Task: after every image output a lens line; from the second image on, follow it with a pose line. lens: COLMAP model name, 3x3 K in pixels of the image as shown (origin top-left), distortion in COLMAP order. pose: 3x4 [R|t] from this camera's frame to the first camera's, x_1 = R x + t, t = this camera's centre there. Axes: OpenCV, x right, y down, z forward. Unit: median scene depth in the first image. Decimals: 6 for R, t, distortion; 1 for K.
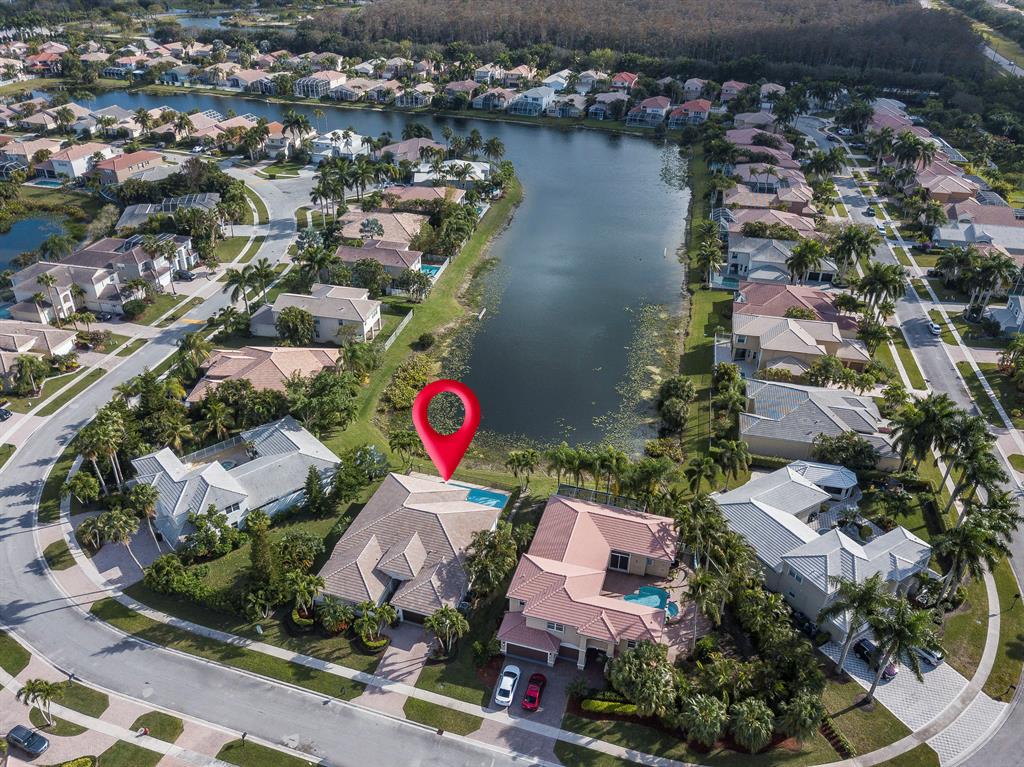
lens RADIAL K [[787.5, 0, 508.0], [0, 787.5, 385.4], [0, 0, 1]] dist [0.011372, 0.001169]
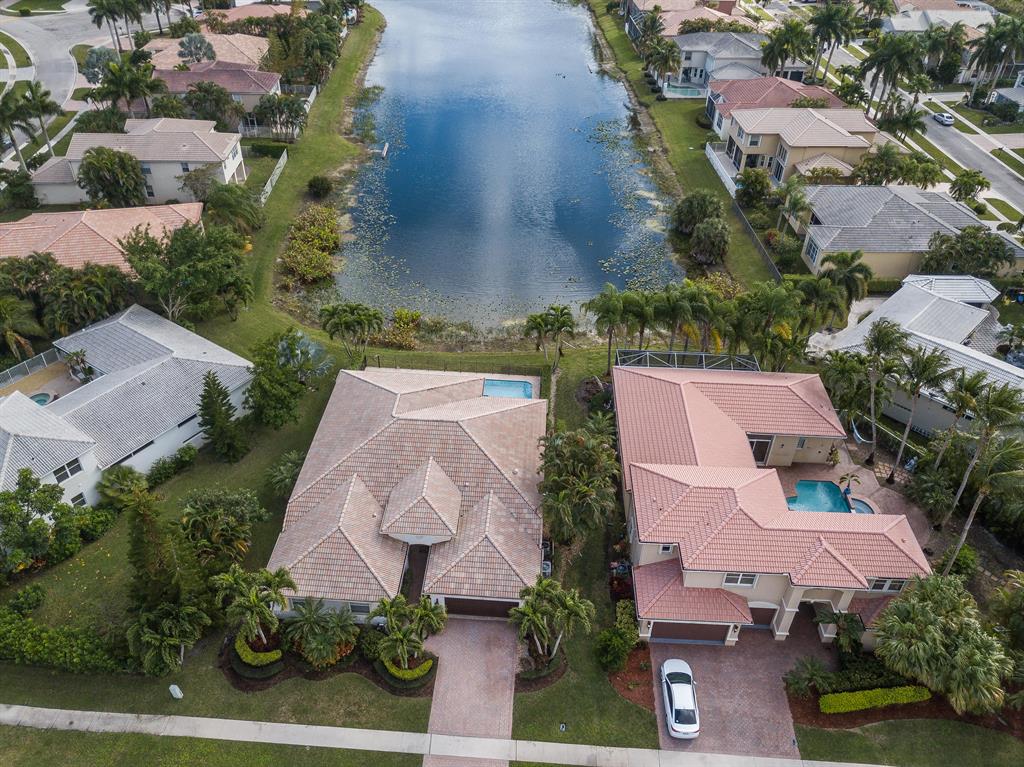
lens RADIAL K [[787.5, 0, 508.0], [0, 787.5, 385.4], [0, 0, 1]] dist [0.011372, 0.001169]
pose [[0.968958, -0.143376, 0.201407, -0.109981], [0.119825, 0.984936, 0.124674, 0.046676], [-0.216248, -0.096670, 0.971541, 0.289283]]
